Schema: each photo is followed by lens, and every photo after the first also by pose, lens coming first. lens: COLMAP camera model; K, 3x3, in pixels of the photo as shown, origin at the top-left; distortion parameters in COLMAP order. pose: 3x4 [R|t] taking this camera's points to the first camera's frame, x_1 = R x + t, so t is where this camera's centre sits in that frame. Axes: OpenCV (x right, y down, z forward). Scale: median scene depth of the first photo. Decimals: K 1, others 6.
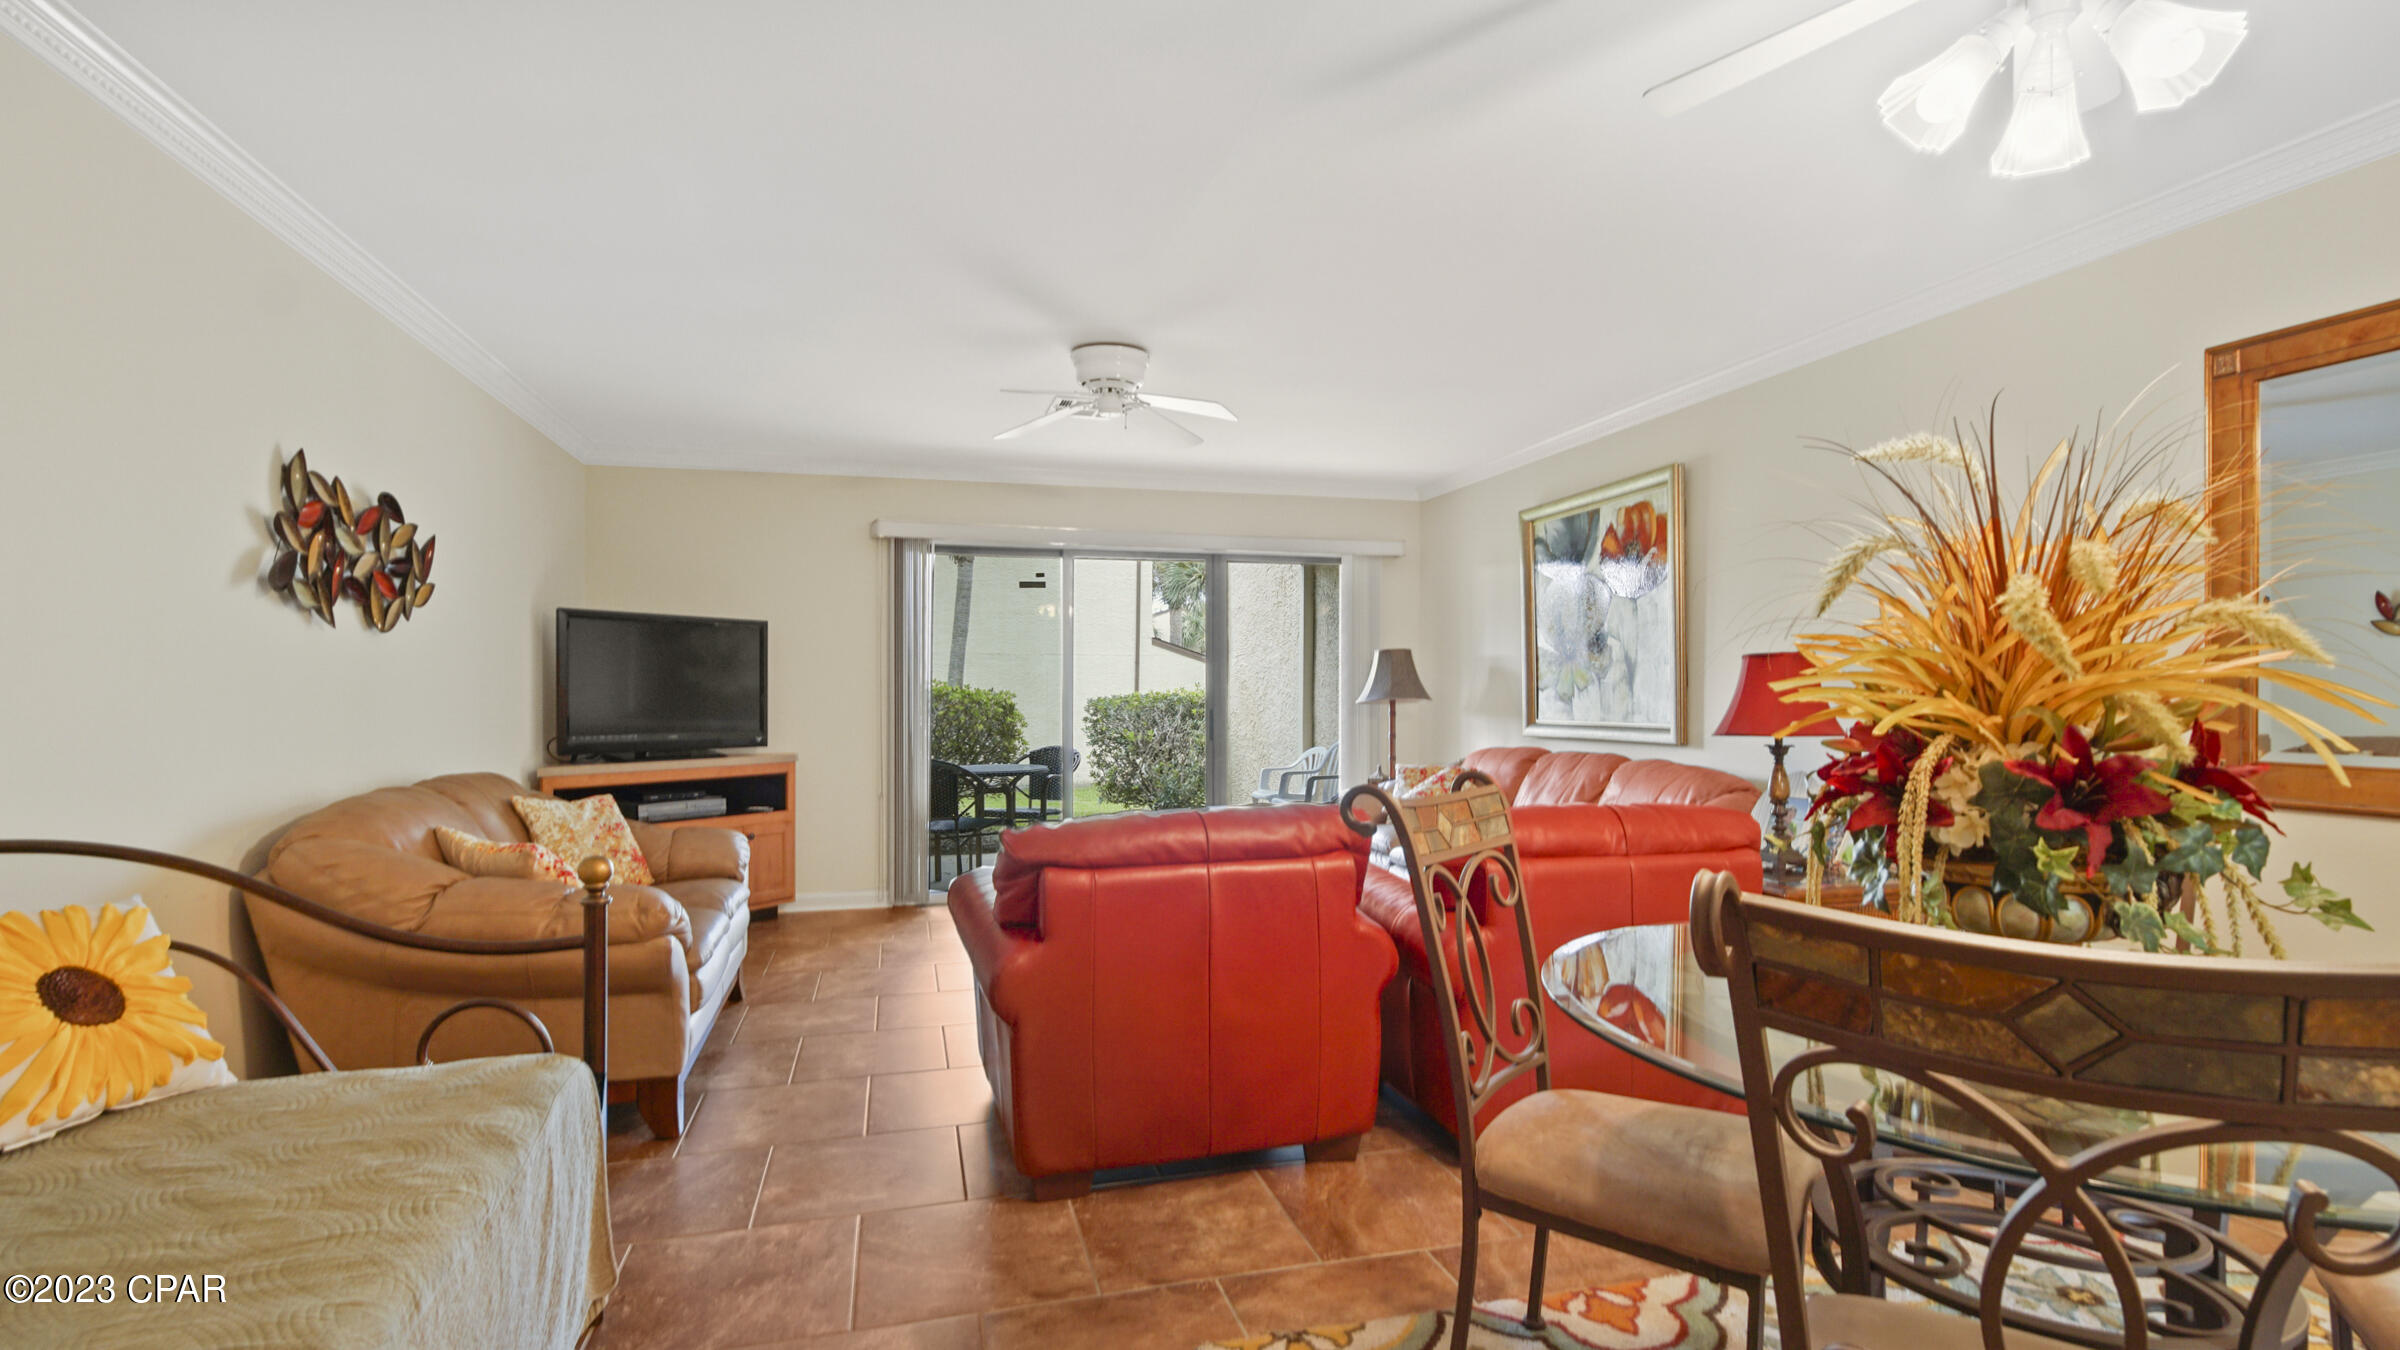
lens RADIAL K [[1079.0, 0, 1225.0], [0, 1079.0, 678.4], [0, 0, 1]] dist [0.005212, -0.001485]
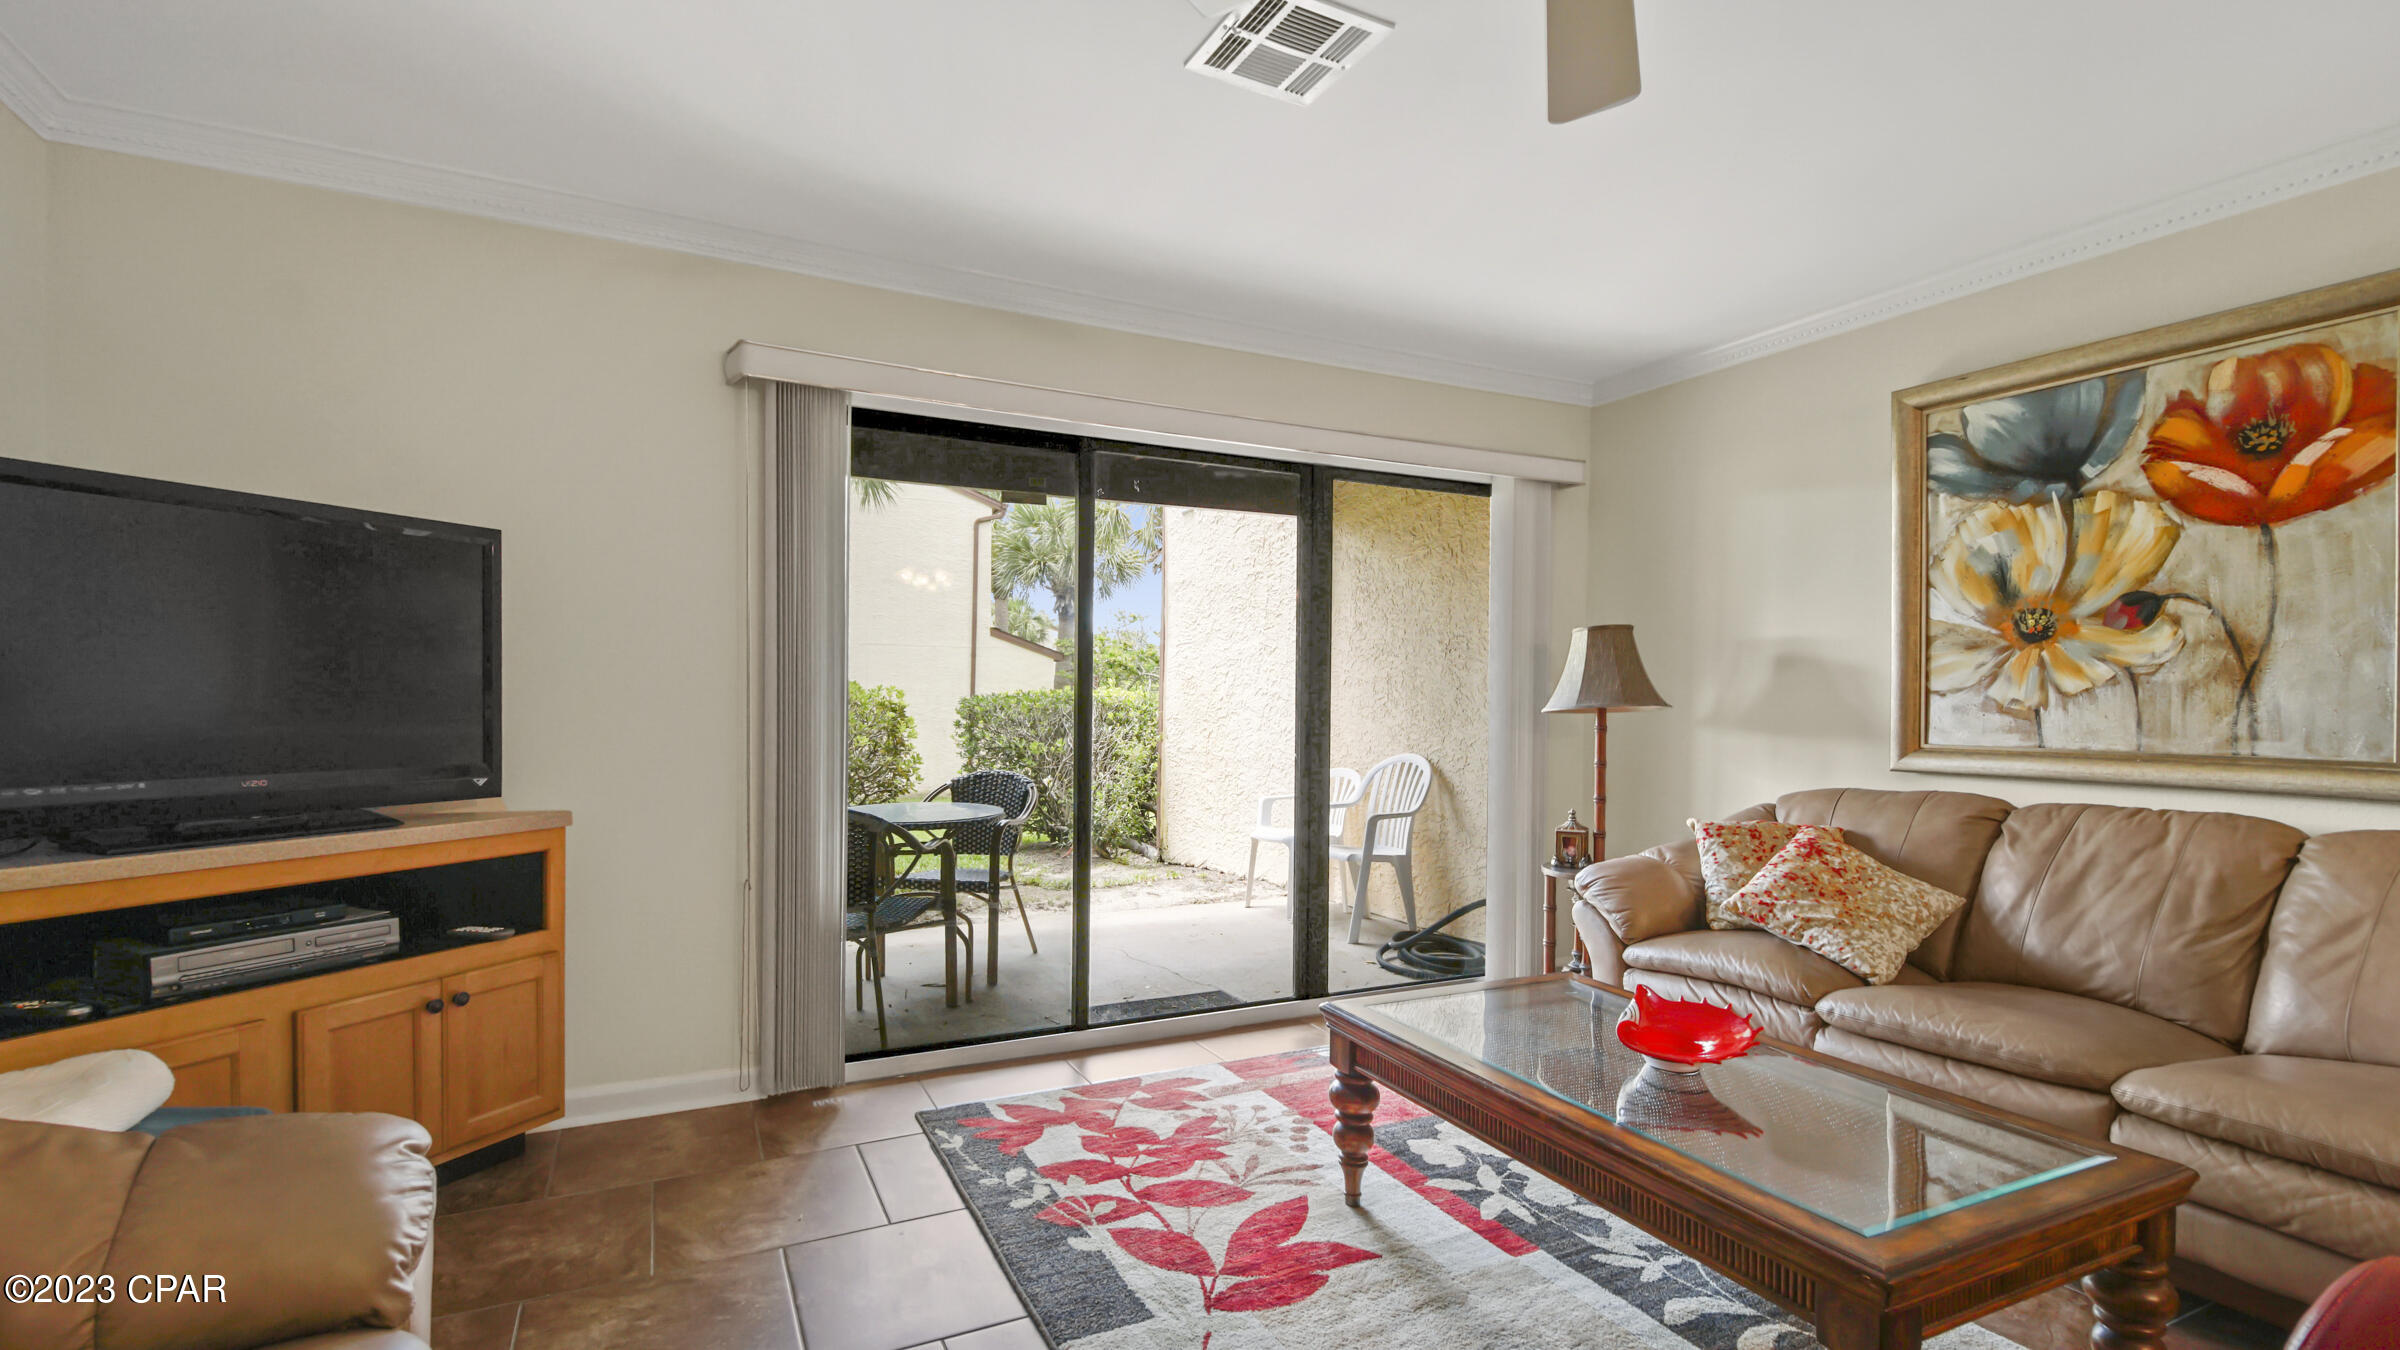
lens RADIAL K [[1079.0, 0, 1199.7], [0, 1079.0, 699.1], [0, 0, 1]] dist [0.005212, -0.001485]
pose [[0.985446, 0.010033, 0.169690, -0.200638], [-0.013286, 0.999749, 0.018047, 0.007813], [-0.169466, -0.020039, 0.985332, 0.475430]]
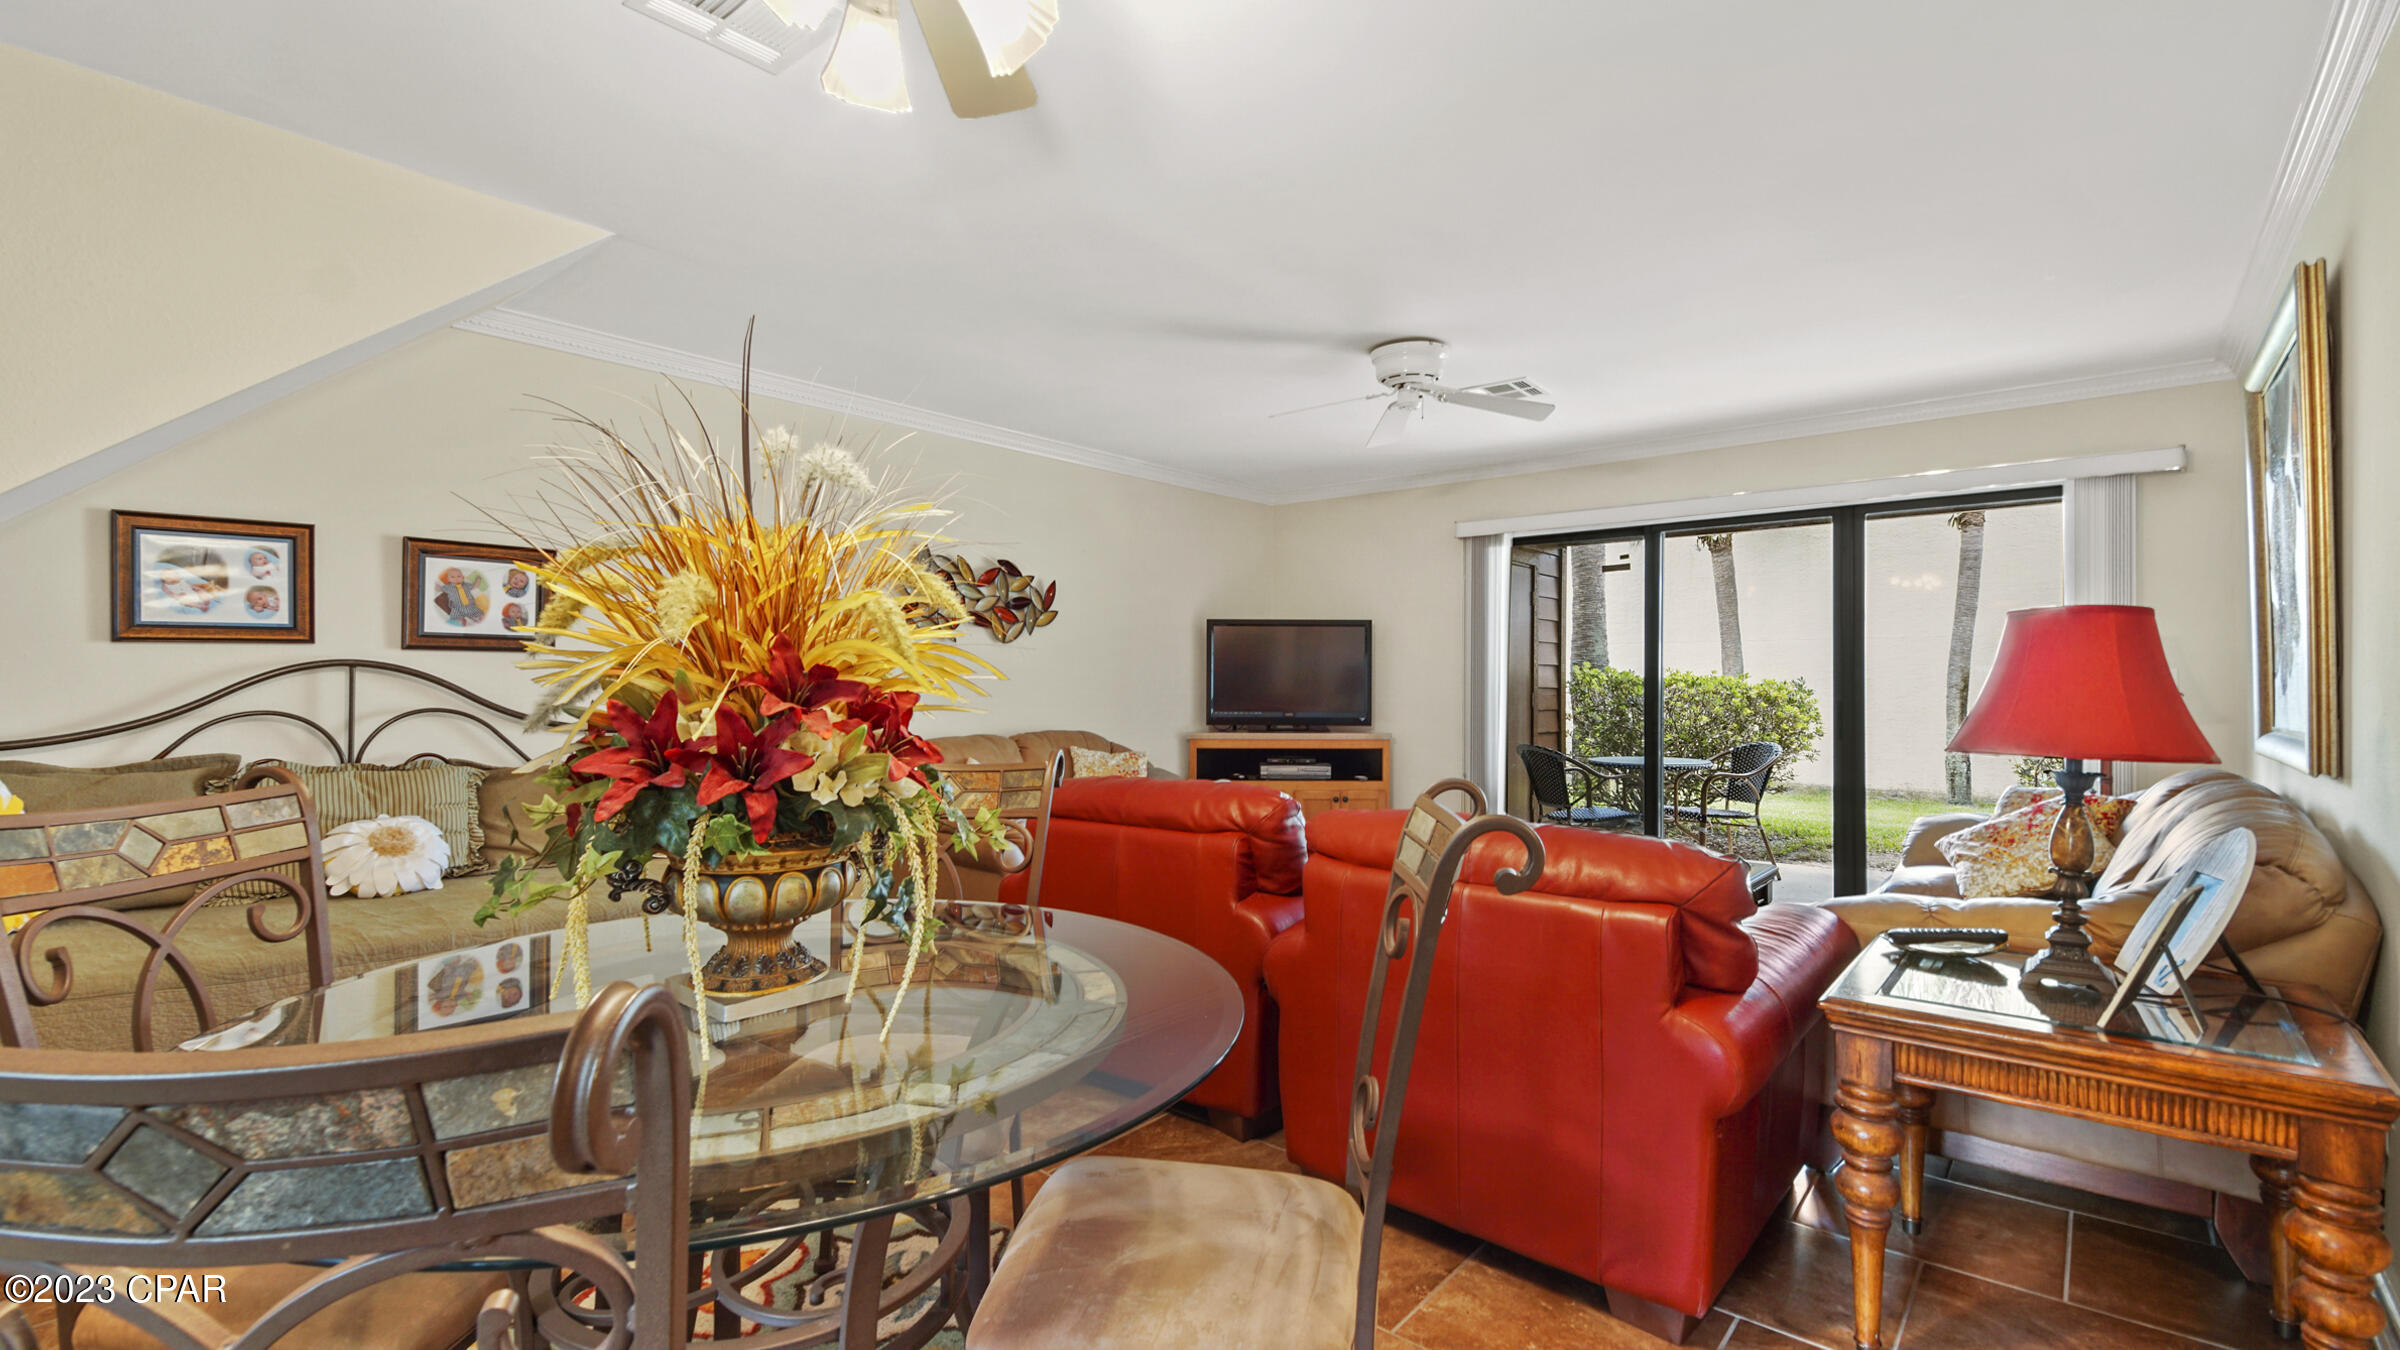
lens RADIAL K [[1079.0, 0, 1201.2], [0, 1079.0, 674.2], [0, 0, 1]] dist [0.005212, -0.001485]
pose [[0.535778, -0.000653, -0.844358, 0.469642], [0.005338, 0.999982, 0.002613, 0.002243], [0.844342, -0.005907, 0.535772, 0.205737]]
